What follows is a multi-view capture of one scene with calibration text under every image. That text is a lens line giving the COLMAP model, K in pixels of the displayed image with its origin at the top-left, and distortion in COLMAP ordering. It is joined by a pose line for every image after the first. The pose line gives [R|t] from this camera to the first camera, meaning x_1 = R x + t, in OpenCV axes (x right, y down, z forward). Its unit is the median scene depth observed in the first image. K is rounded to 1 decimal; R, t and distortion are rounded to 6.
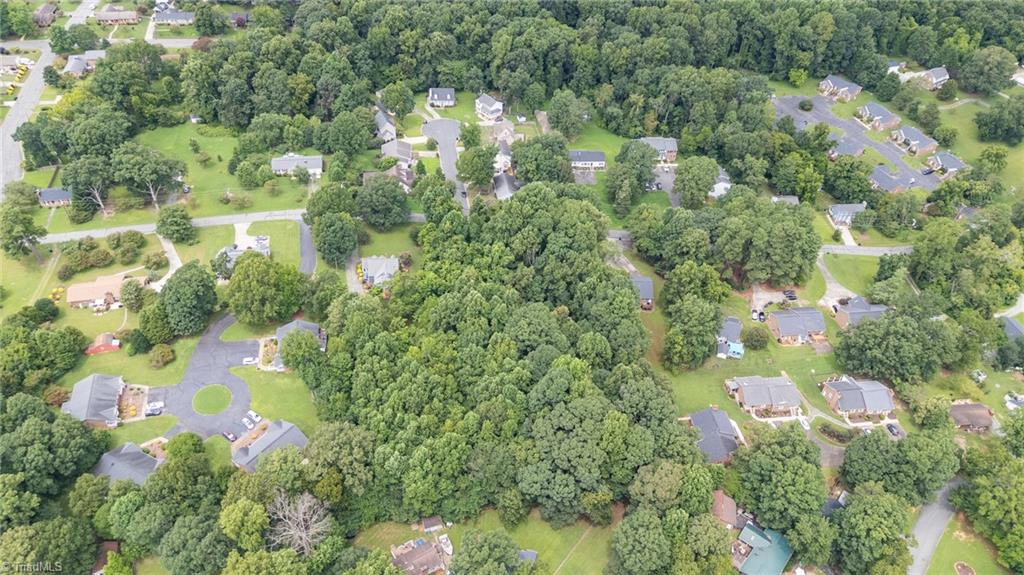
lens RADIAL K [[752.1, 0, 512.6], [0, 752.1, 284.4], [0, 0, 1]] dist [0.061572, -0.044975]
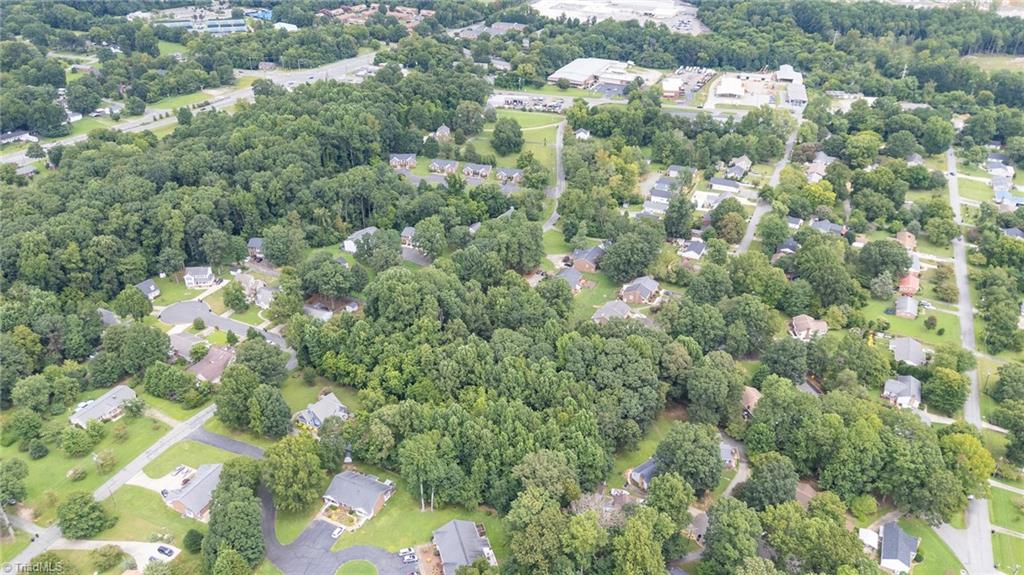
lens RADIAL K [[752.1, 0, 517.4], [0, 752.1, 288.3], [0, 0, 1]] dist [0.061572, -0.044975]
pose [[0.569617, -0.434222, 0.697845, -0.556649], [0.549619, 0.832528, 0.069399, -0.072448], [-0.611110, 0.344018, 0.712879, 0.051716]]
